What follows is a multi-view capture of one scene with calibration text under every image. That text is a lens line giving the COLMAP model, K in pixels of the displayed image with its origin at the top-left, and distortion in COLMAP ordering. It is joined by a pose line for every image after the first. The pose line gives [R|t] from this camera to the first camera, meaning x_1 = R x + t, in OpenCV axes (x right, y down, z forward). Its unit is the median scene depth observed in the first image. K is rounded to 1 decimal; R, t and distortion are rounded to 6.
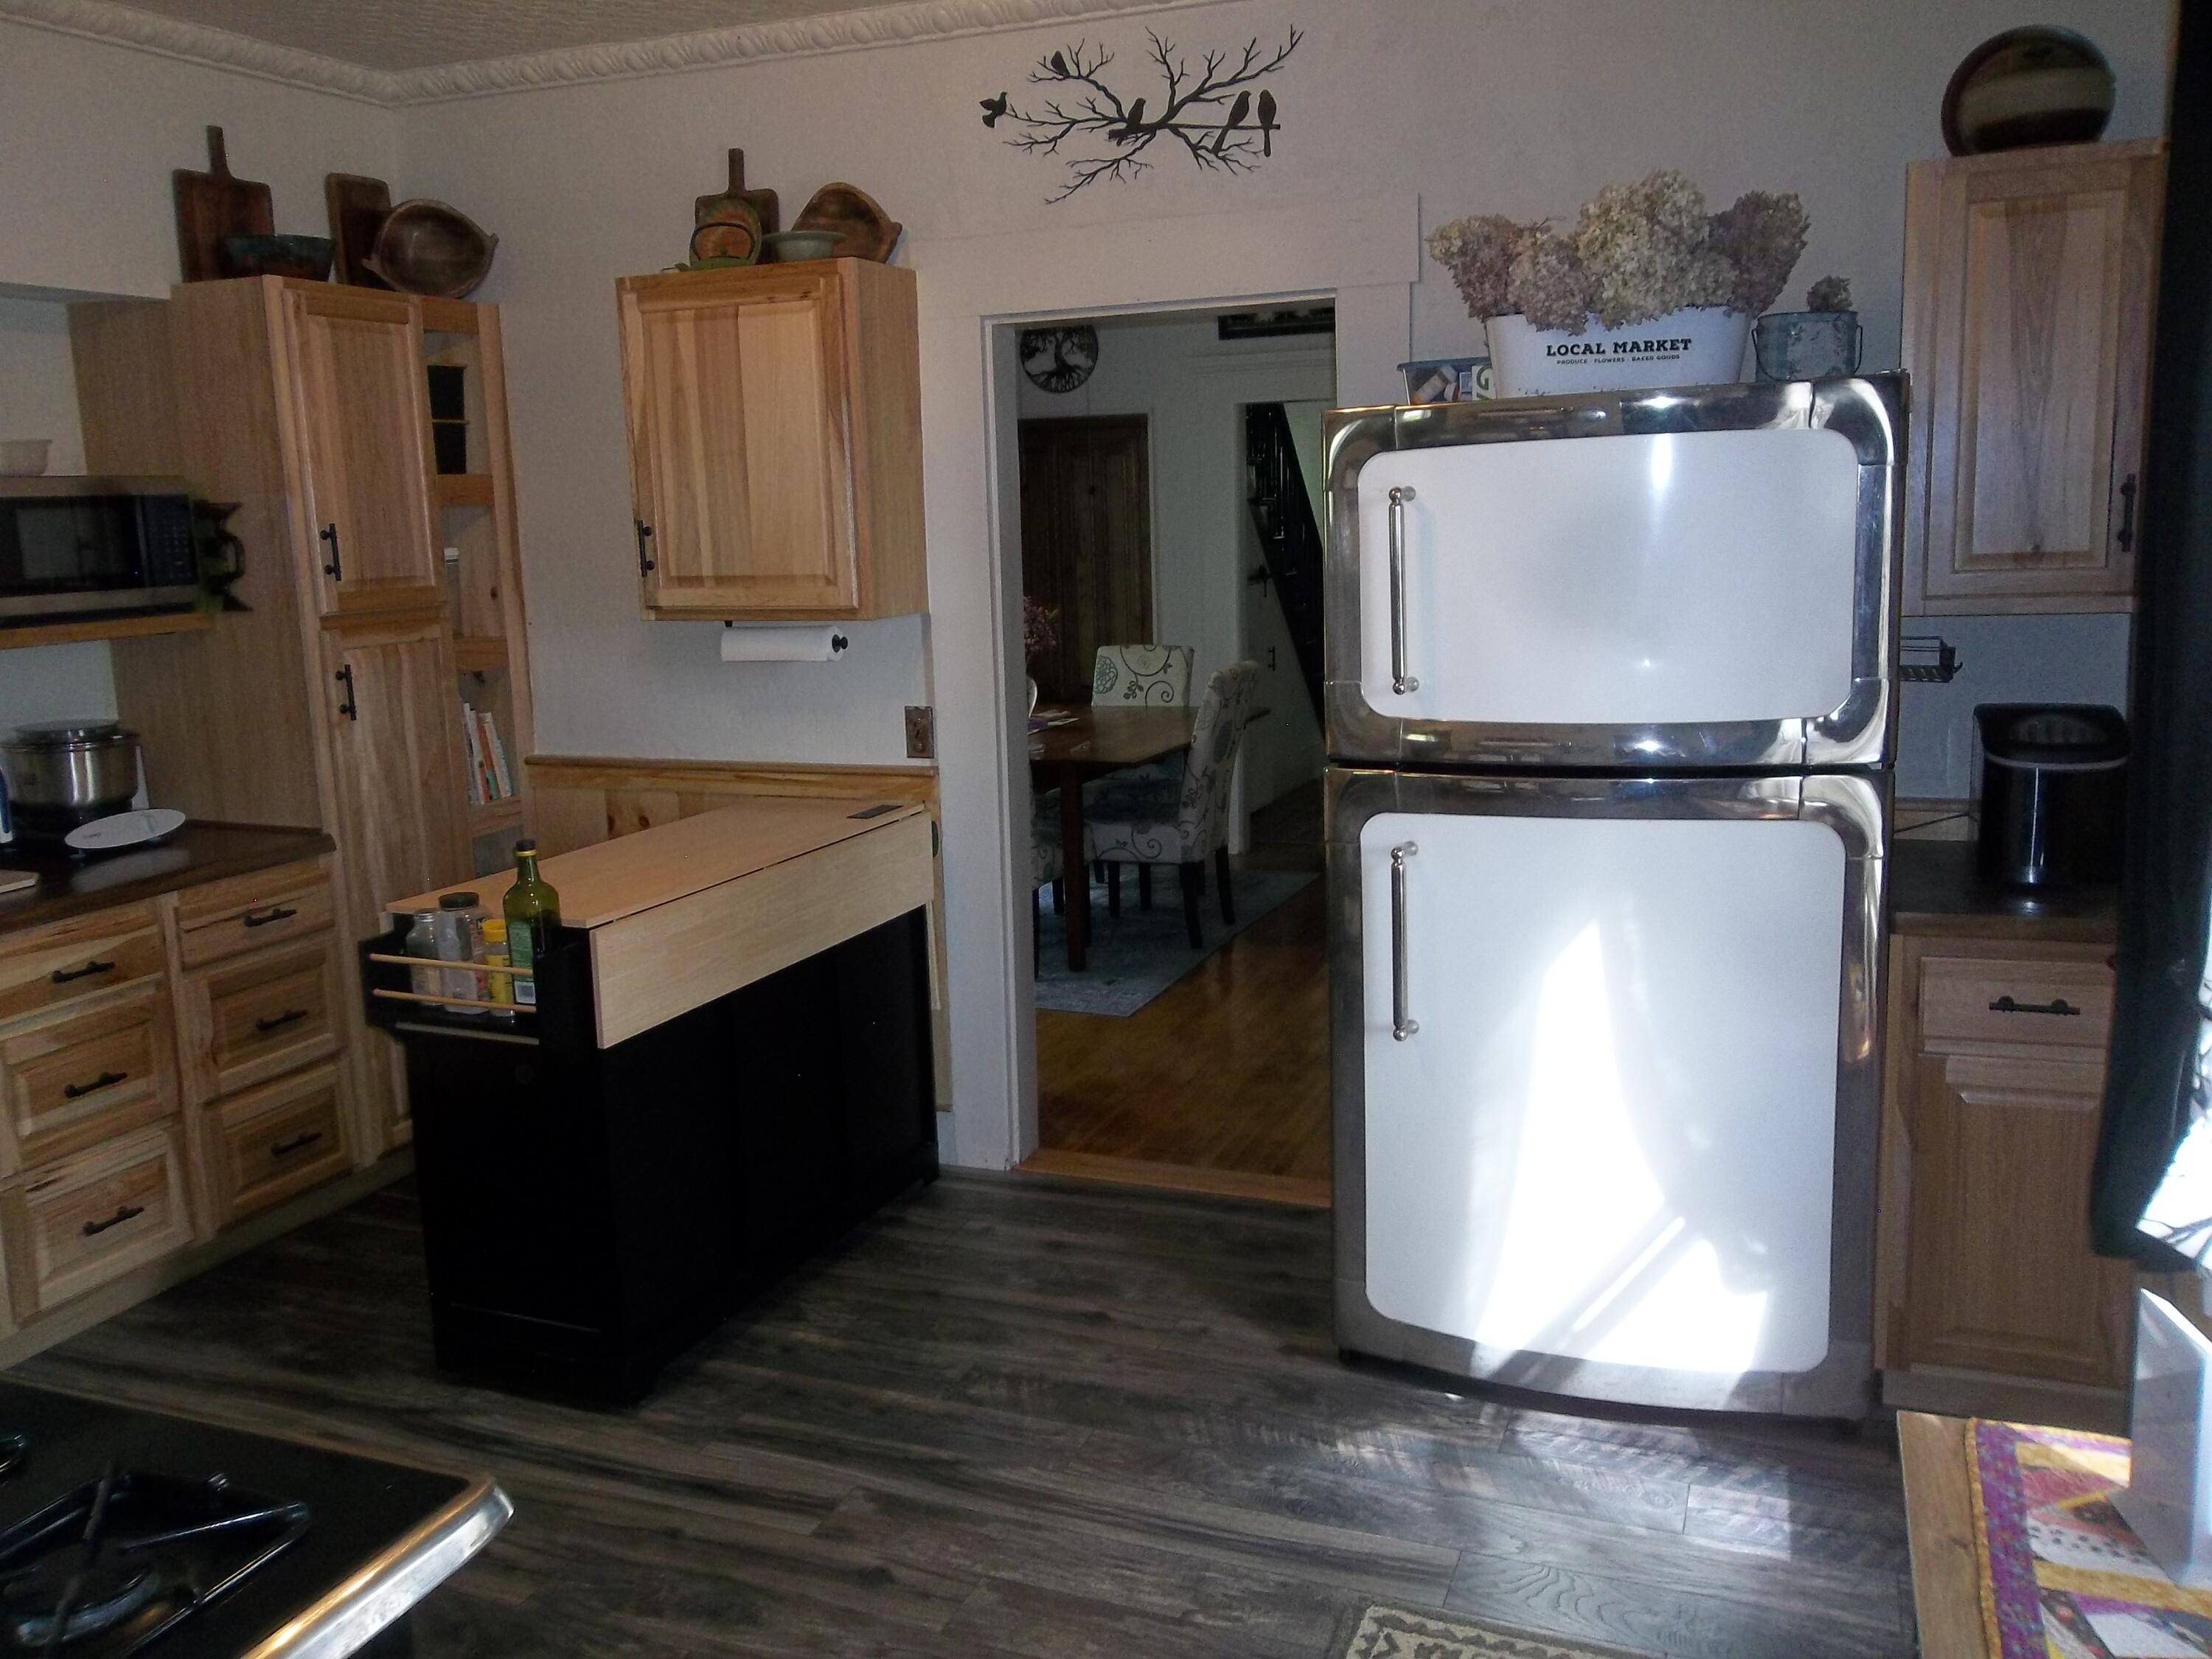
lens RADIAL K [[1836.0, 0, 1100.5], [0, 1836.0, 827.0], [0, 0, 1]] dist [0.023723, 0.005049]
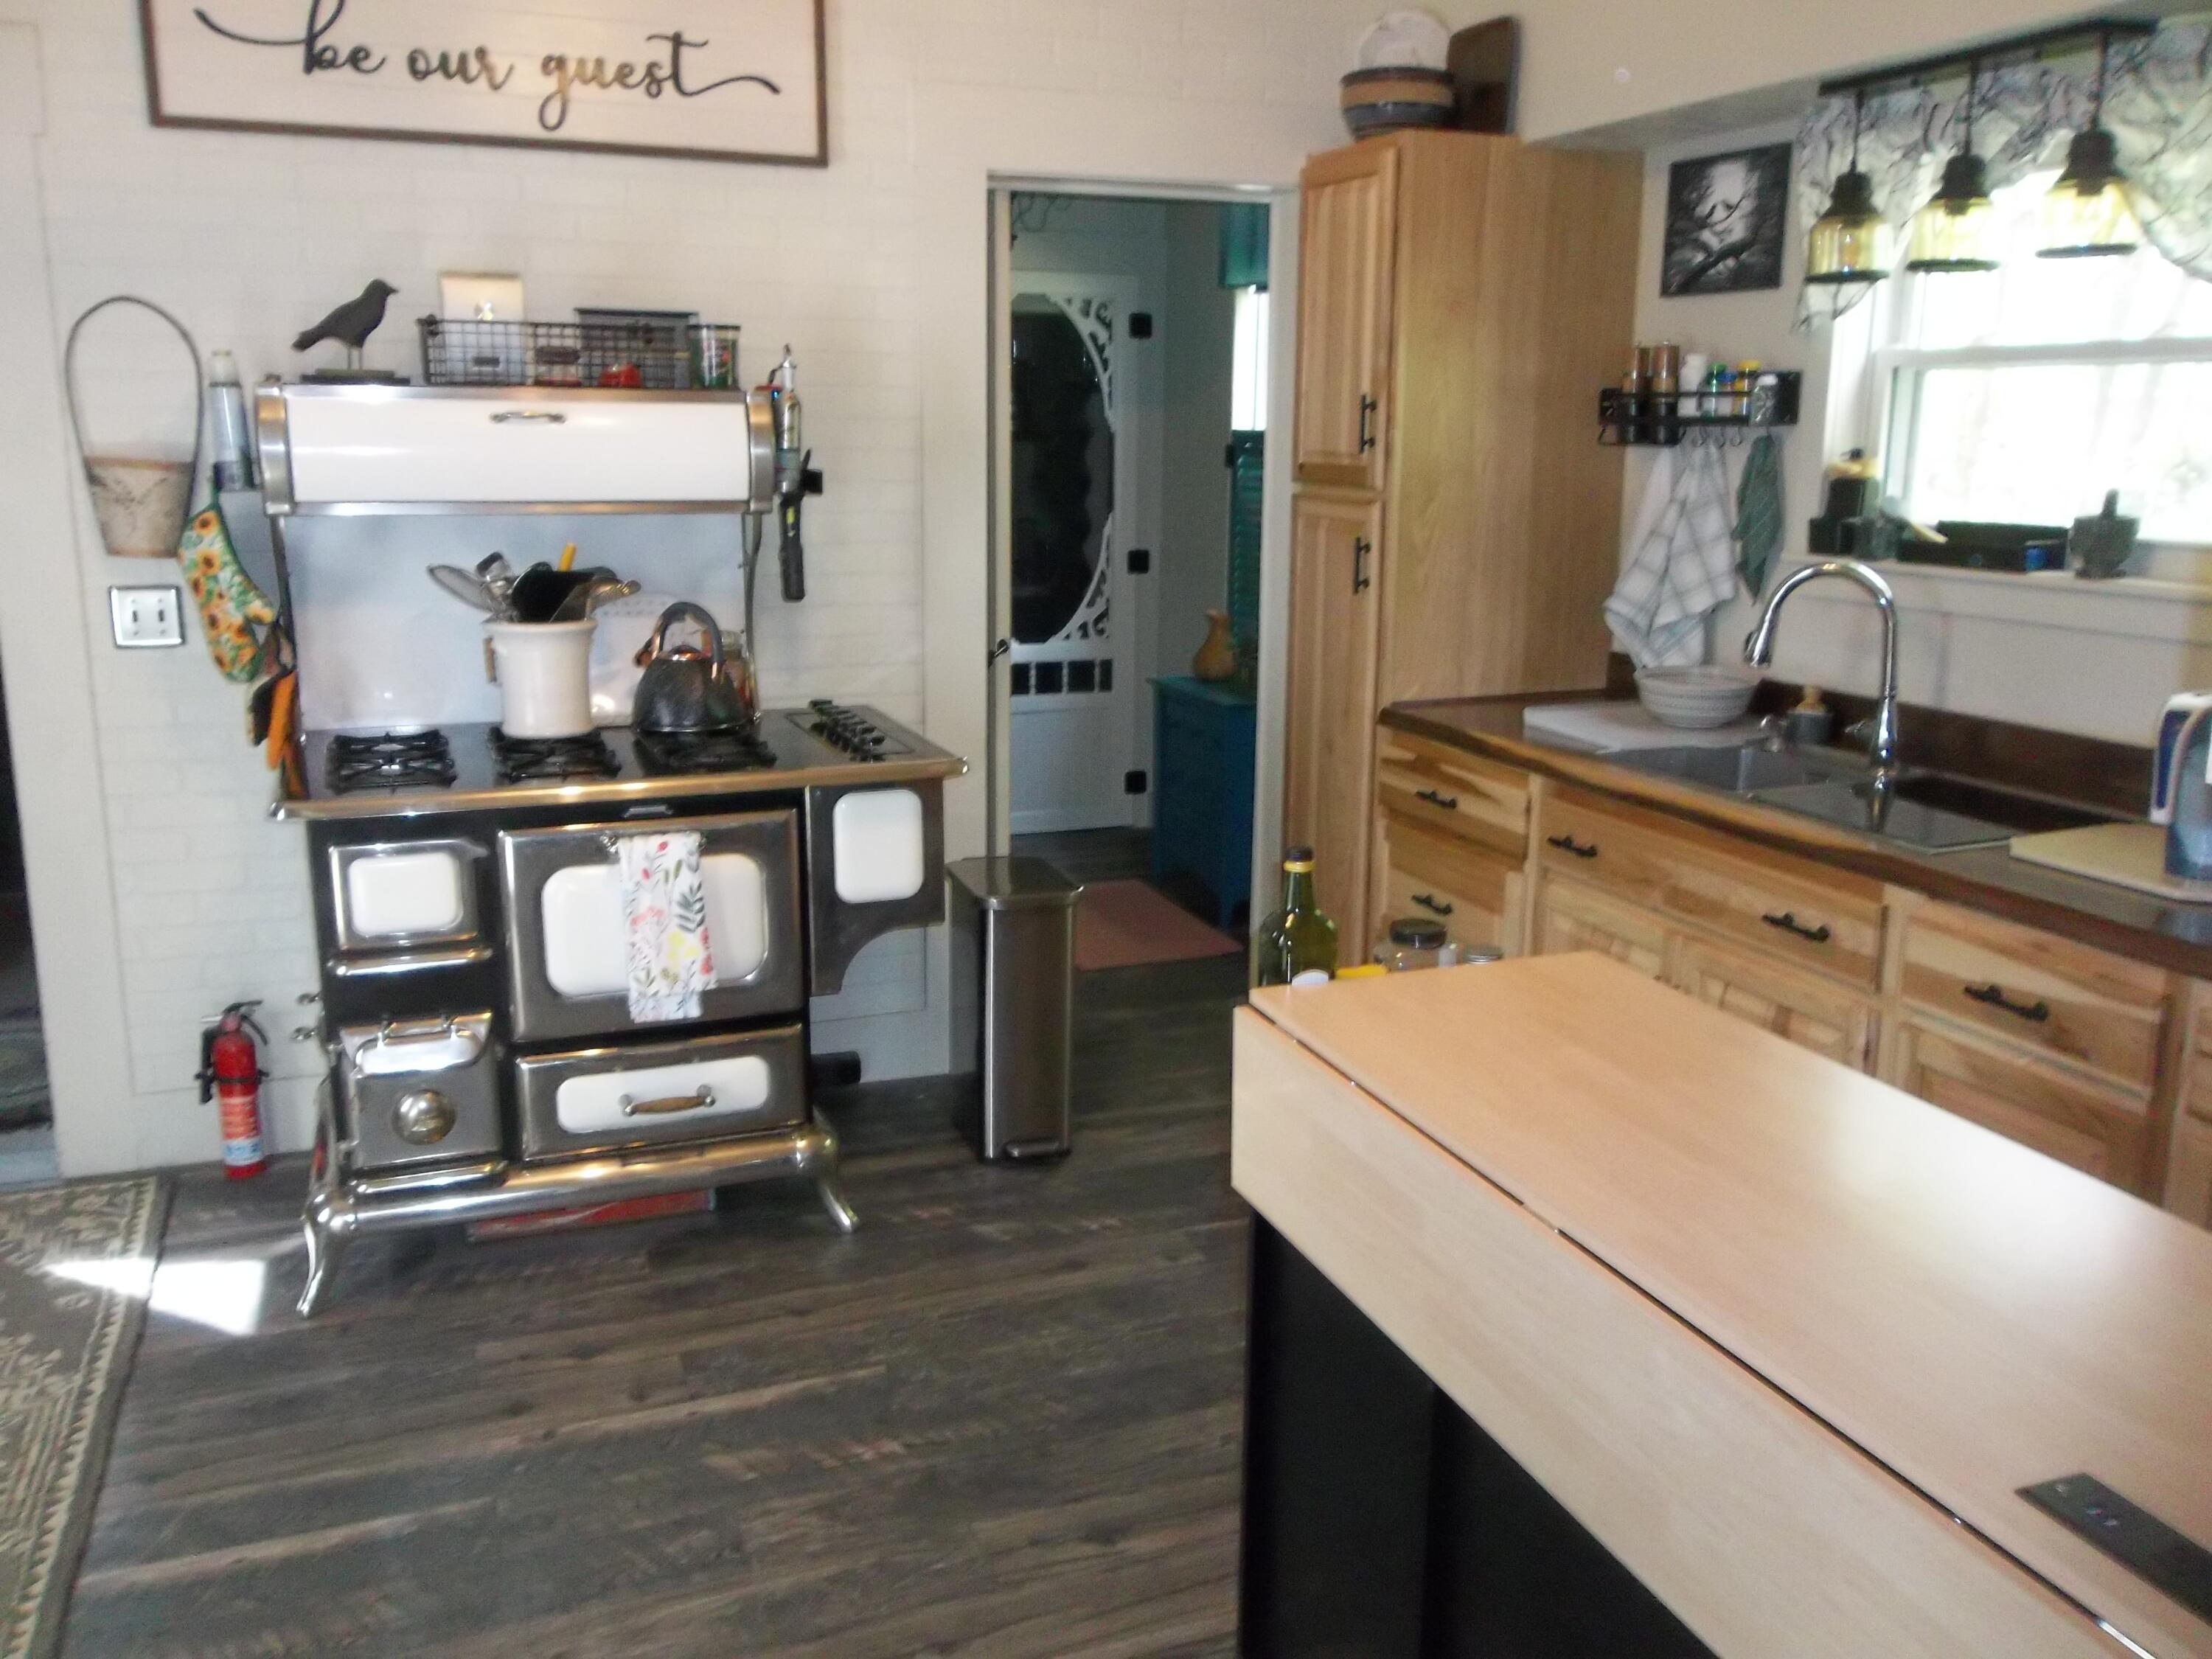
lens RADIAL K [[1836.0, 0, 1106.0], [0, 1836.0, 830.3], [0, 0, 1]] dist [0.023723, 0.005049]
pose [[-0.723773, 0.187623, -0.664041, 0.137890], [-0.093952, 0.926568, 0.364203, -0.184242], [0.683612, 0.325988, -0.652998, 1.072136]]
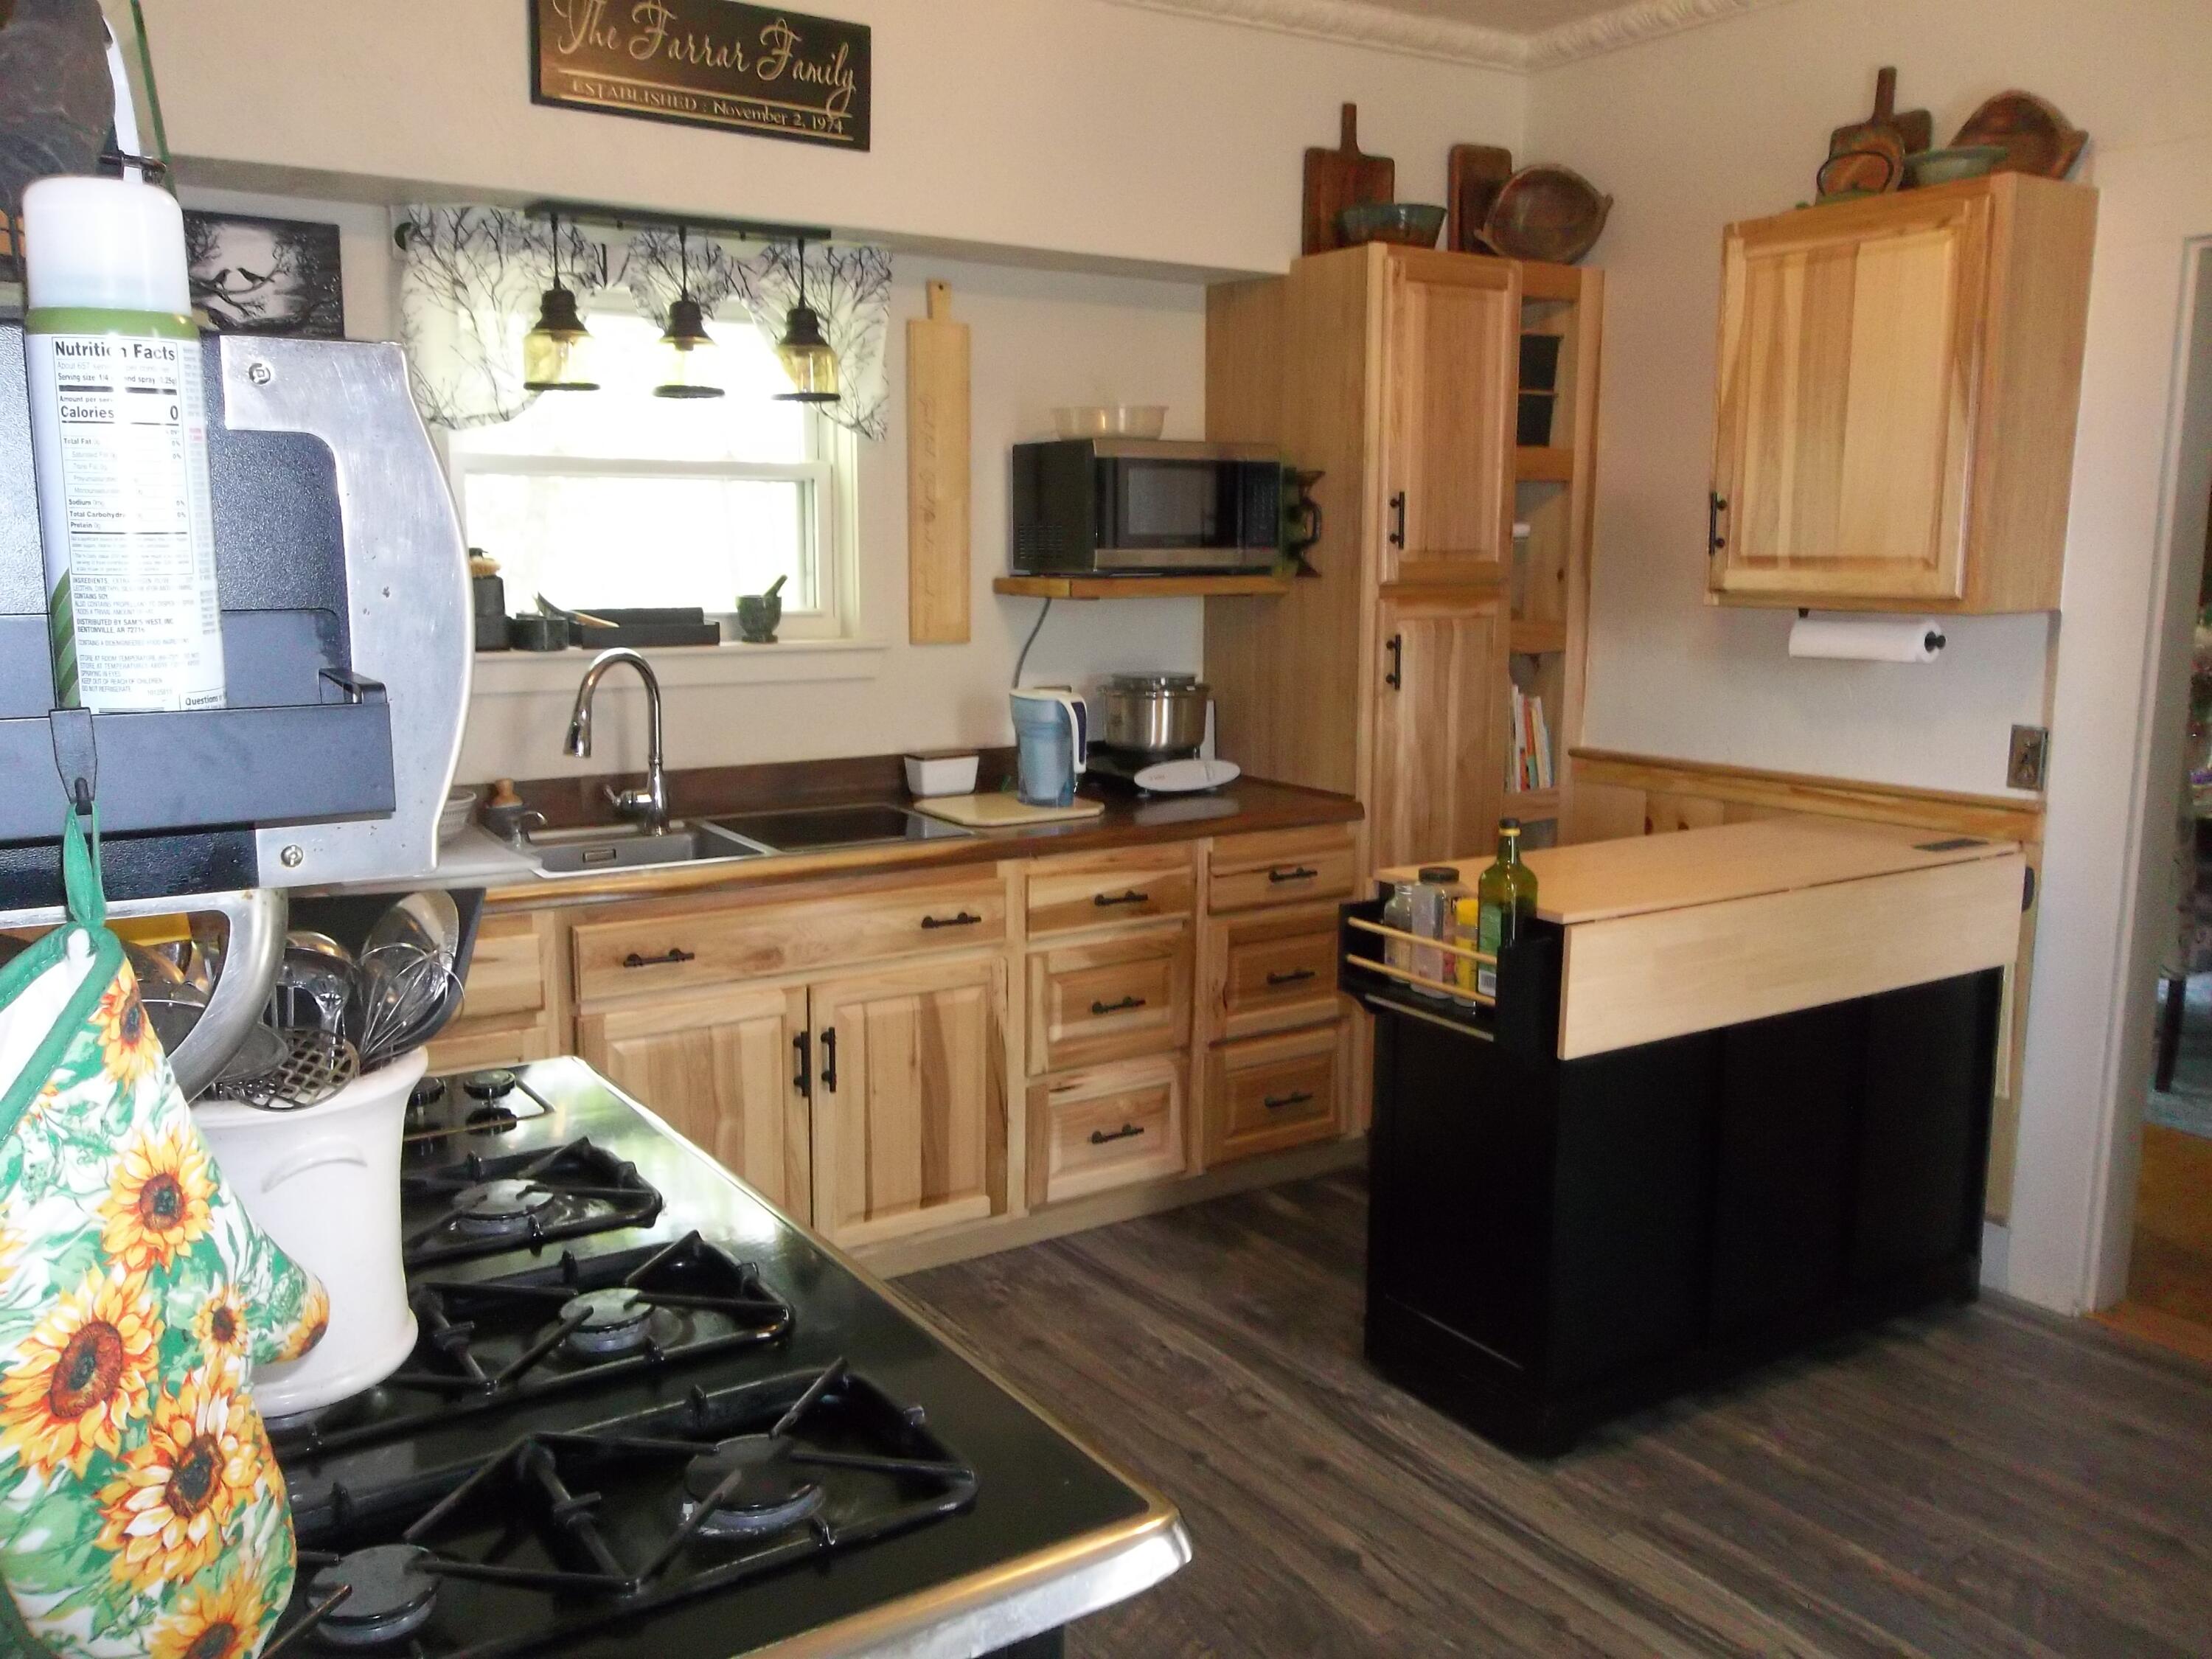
lens RADIAL K [[1836.0, 0, 1117.8], [0, 1836.0, 827.6], [0, 0, 1]] dist [0.023723, 0.005049]
pose [[0.825470, 0.117526, -0.552075, 0.026015], [-0.125662, 0.991801, 0.023243, 0.011676], [0.550280, 0.050189, 0.833471, 0.100504]]
